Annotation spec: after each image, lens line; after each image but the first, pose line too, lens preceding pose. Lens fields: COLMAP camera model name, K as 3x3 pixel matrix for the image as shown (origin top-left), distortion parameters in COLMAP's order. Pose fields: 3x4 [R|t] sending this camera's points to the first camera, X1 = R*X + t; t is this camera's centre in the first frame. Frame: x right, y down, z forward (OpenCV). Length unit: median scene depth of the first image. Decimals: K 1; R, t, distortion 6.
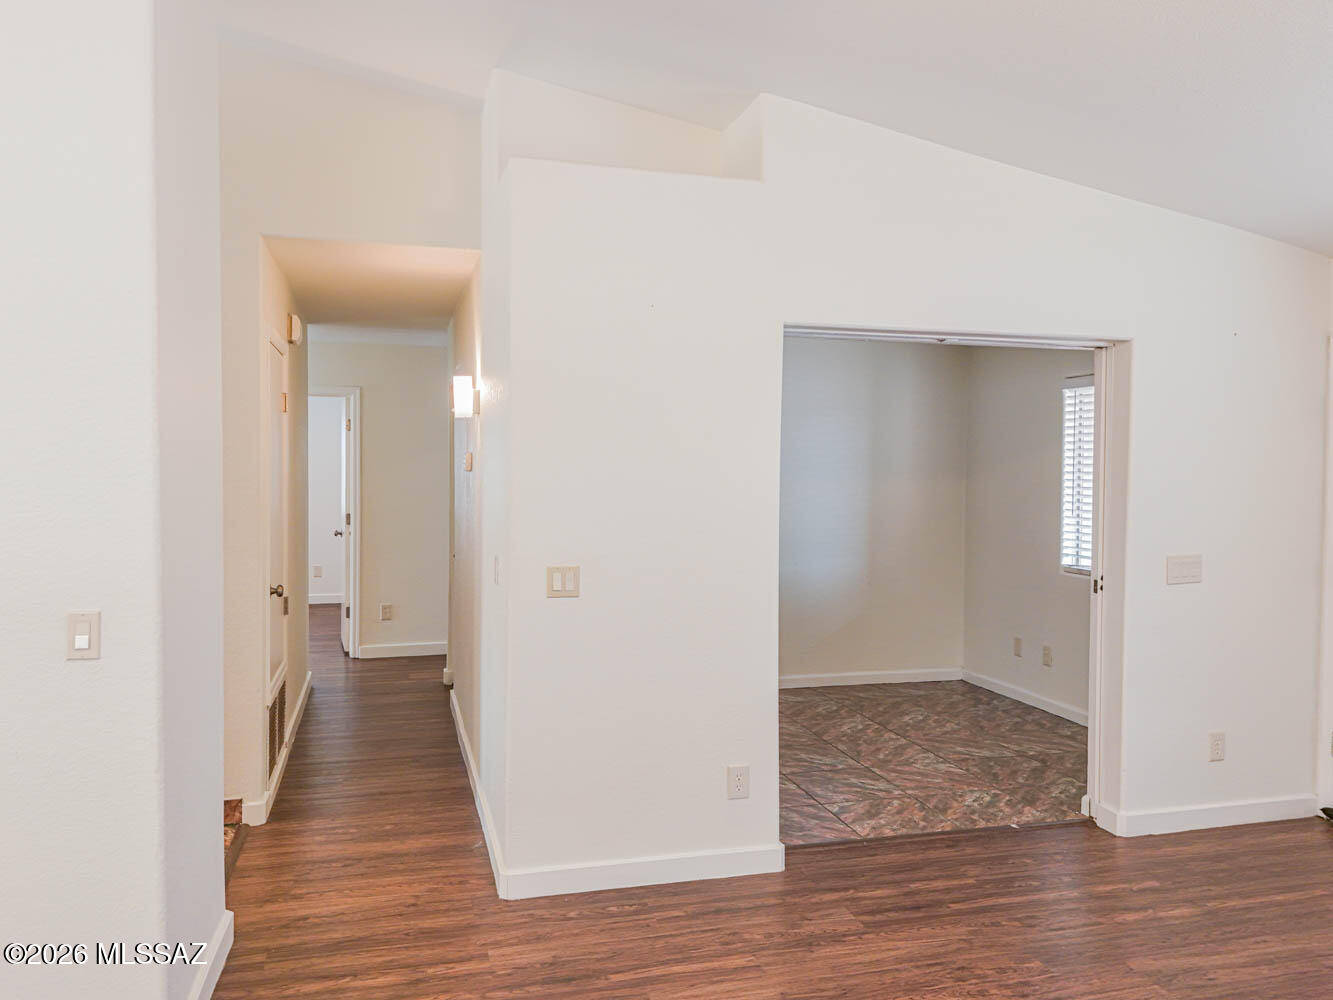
lens RADIAL K [[911.4, 0, 697.9], [0, 911.4, 495.3], [0, 0, 1]] dist [0.062851, -0.040568]
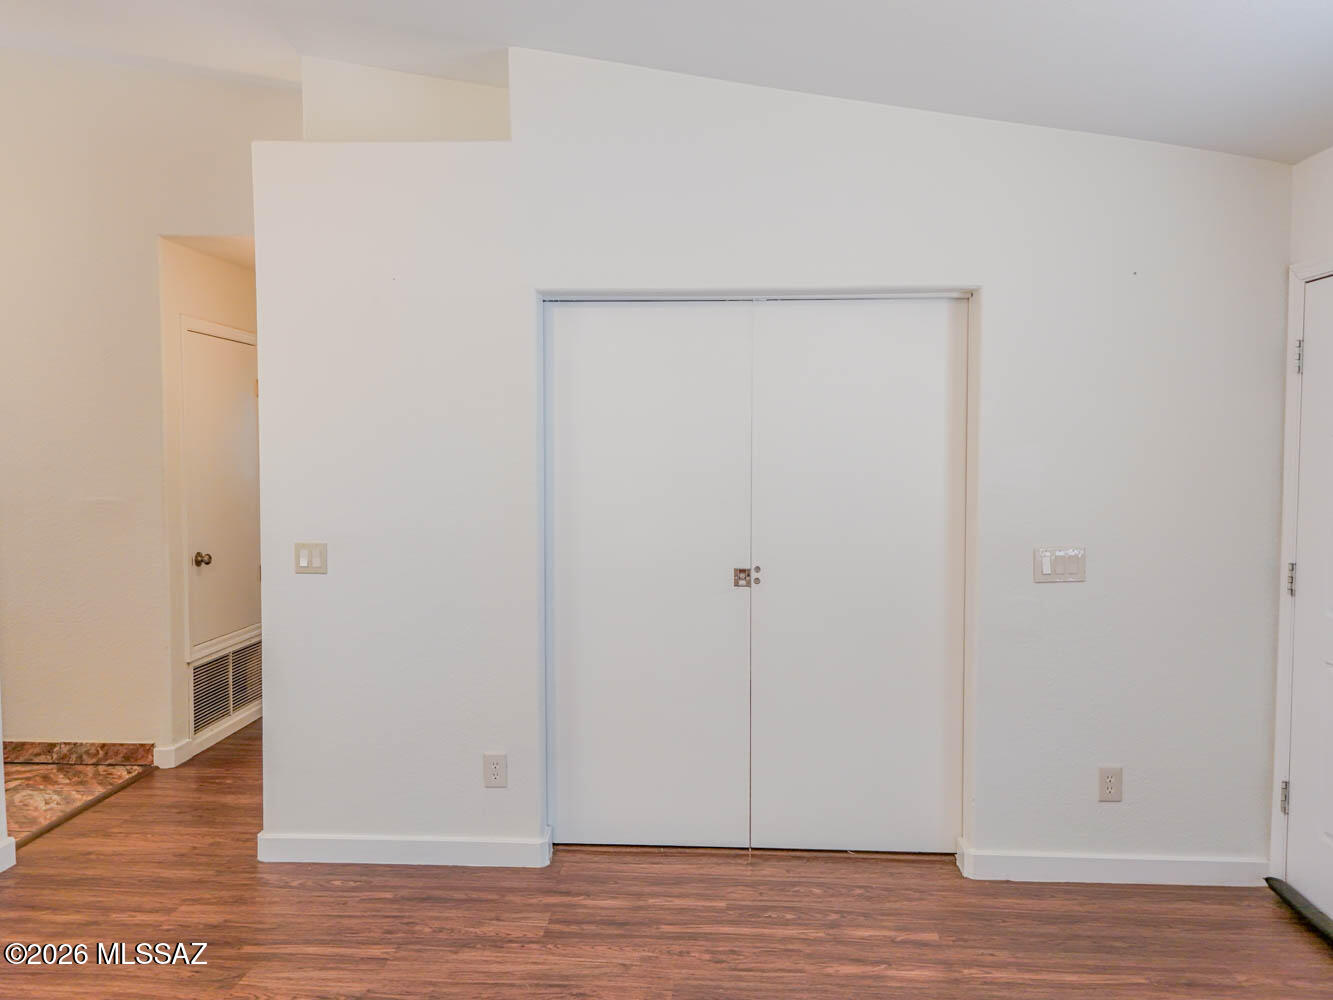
lens RADIAL K [[911.4, 0, 697.9], [0, 911.4, 495.3], [0, 0, 1]] dist [0.062851, -0.040568]
pose [[0.952715, 0.006553, -0.303795, 0.572959], [-0.000923, 0.999825, 0.018673, 0.005182], [0.303864, -0.017510, 0.952555, 0.157714]]
